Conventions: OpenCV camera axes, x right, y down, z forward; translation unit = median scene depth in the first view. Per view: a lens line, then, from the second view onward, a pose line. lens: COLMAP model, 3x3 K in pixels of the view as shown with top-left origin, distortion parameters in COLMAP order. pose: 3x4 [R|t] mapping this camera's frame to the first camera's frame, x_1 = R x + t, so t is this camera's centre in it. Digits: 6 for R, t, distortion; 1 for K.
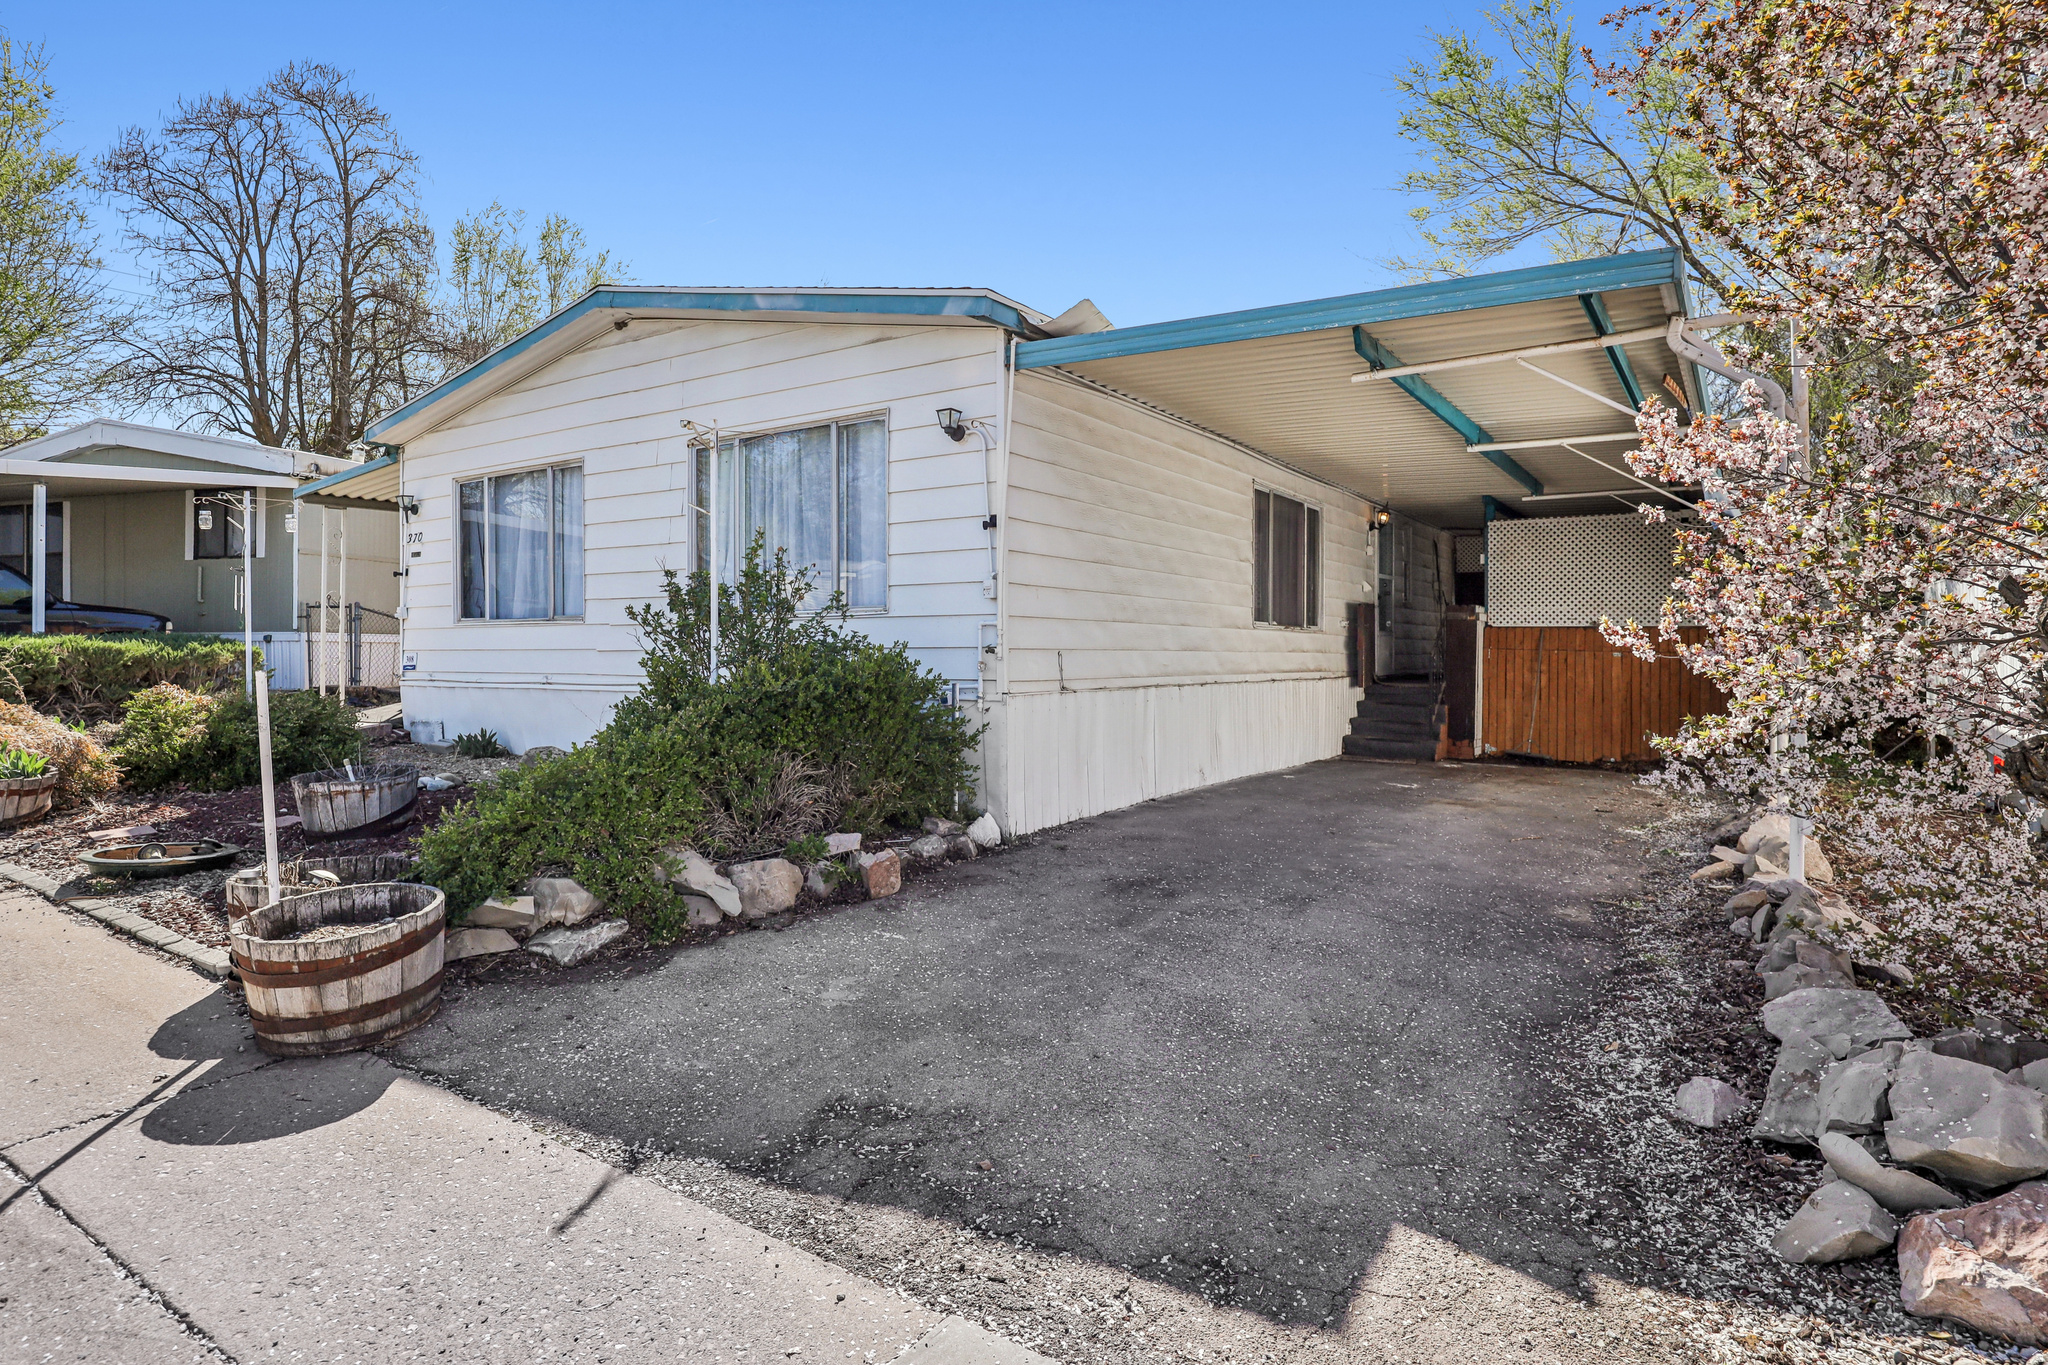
lens RADIAL K [[1085.4, 0, 1022.9], [0, 1085.4, 665.5], [0, 0, 1]] dist [0.002867, 0.000473]
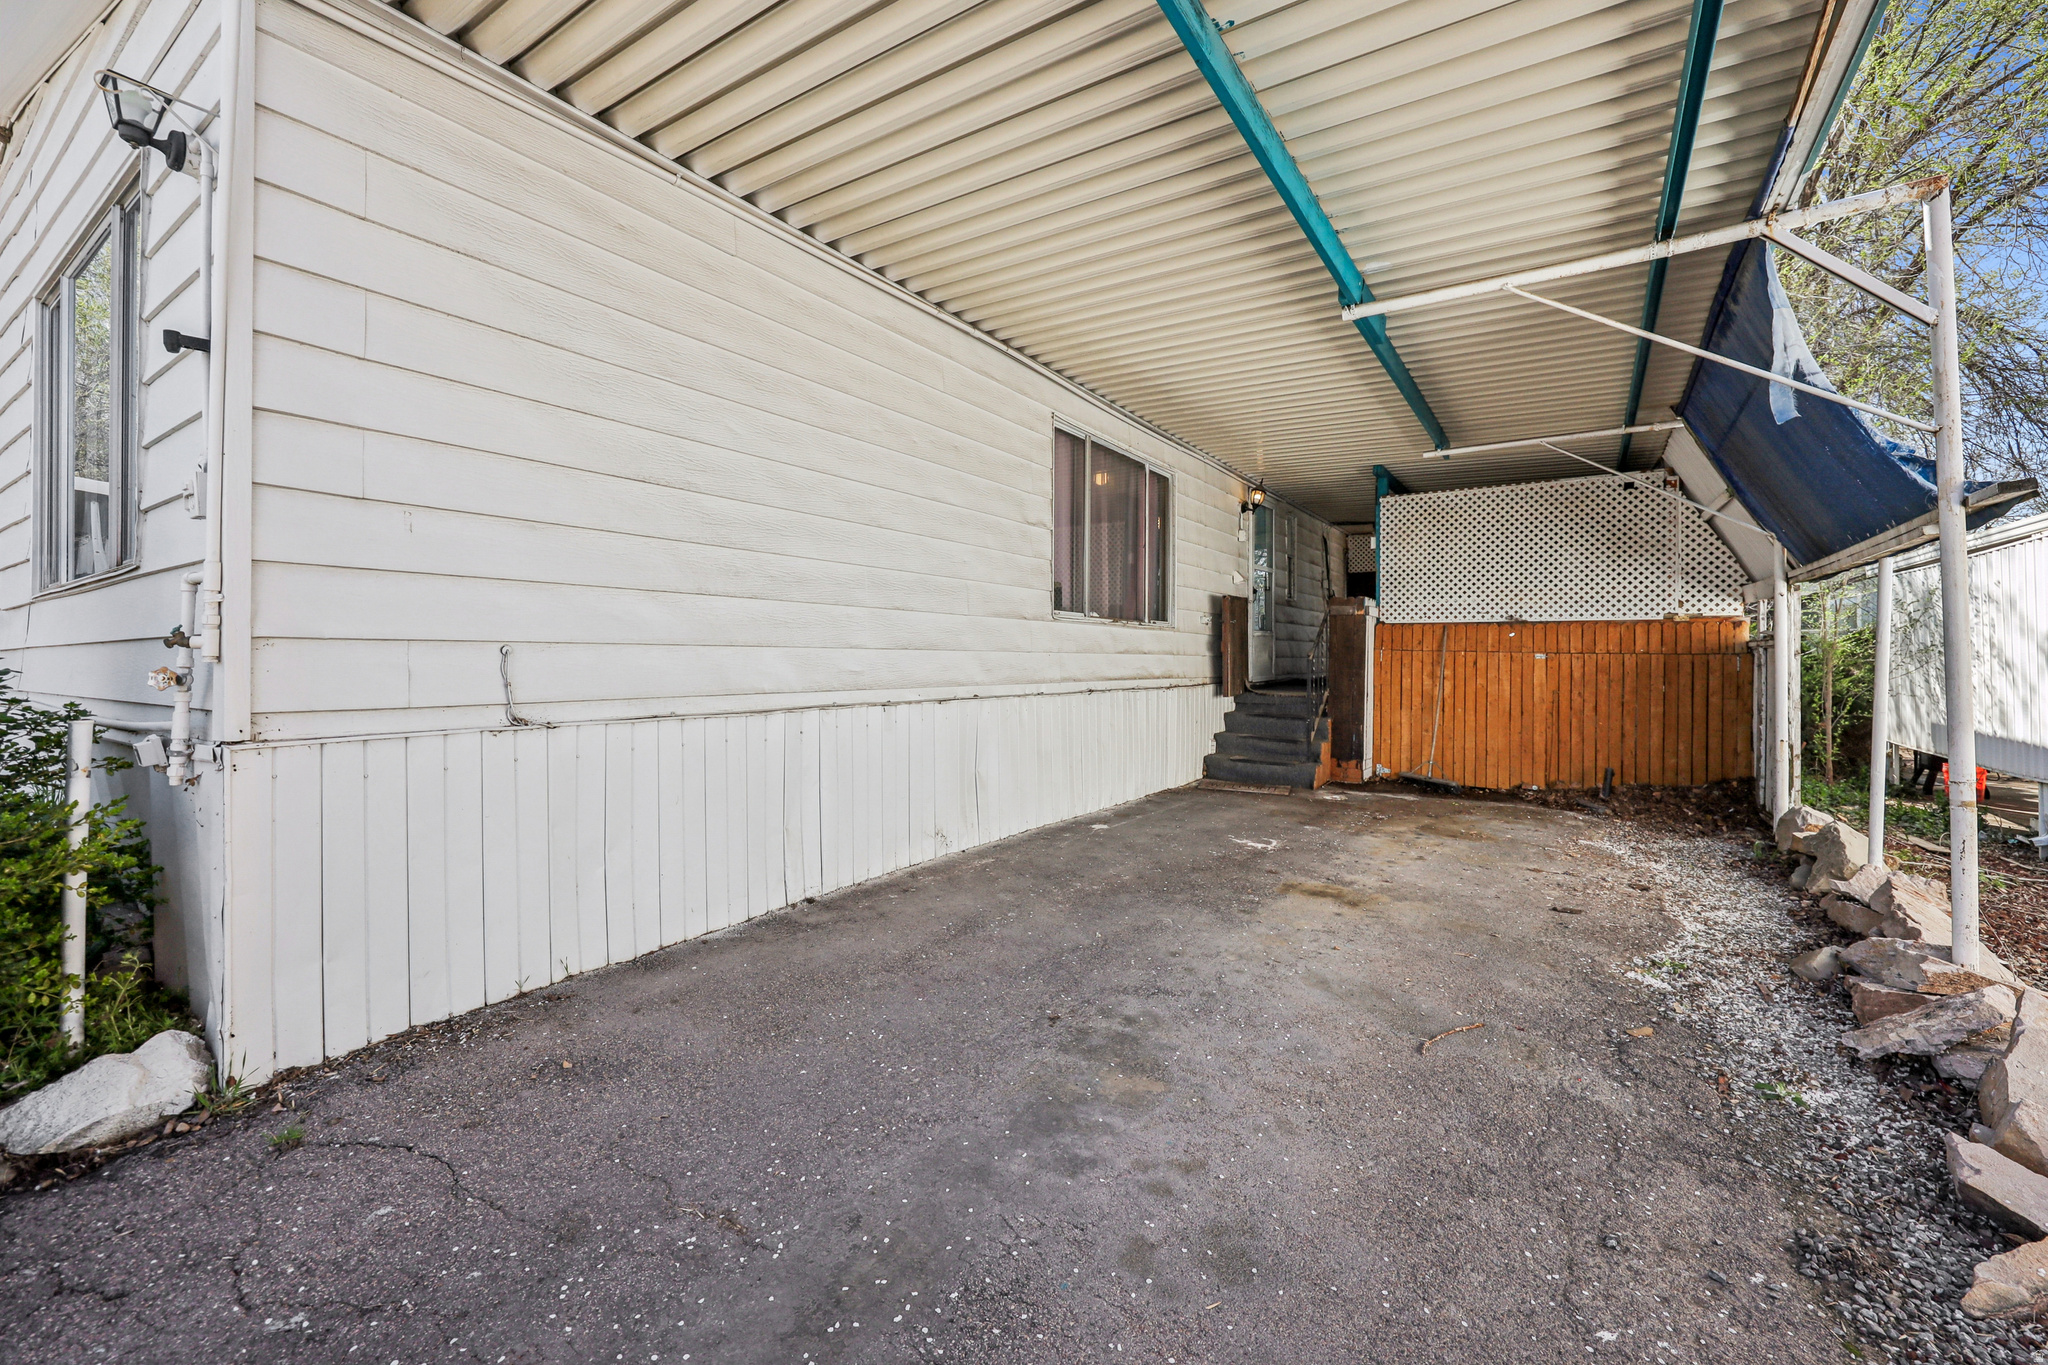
lens RADIAL K [[835.0, 0, 1023.4], [0, 835.0, 672.7], [0, 0, 1]] dist [-0.000846, 0.000080]
pose [[0.999995, -0.001989, -0.002582, 0.164933], [0.001999, 0.999991, 0.003818, -0.001002], [0.002574, -0.003824, 0.999989, 0.378301]]
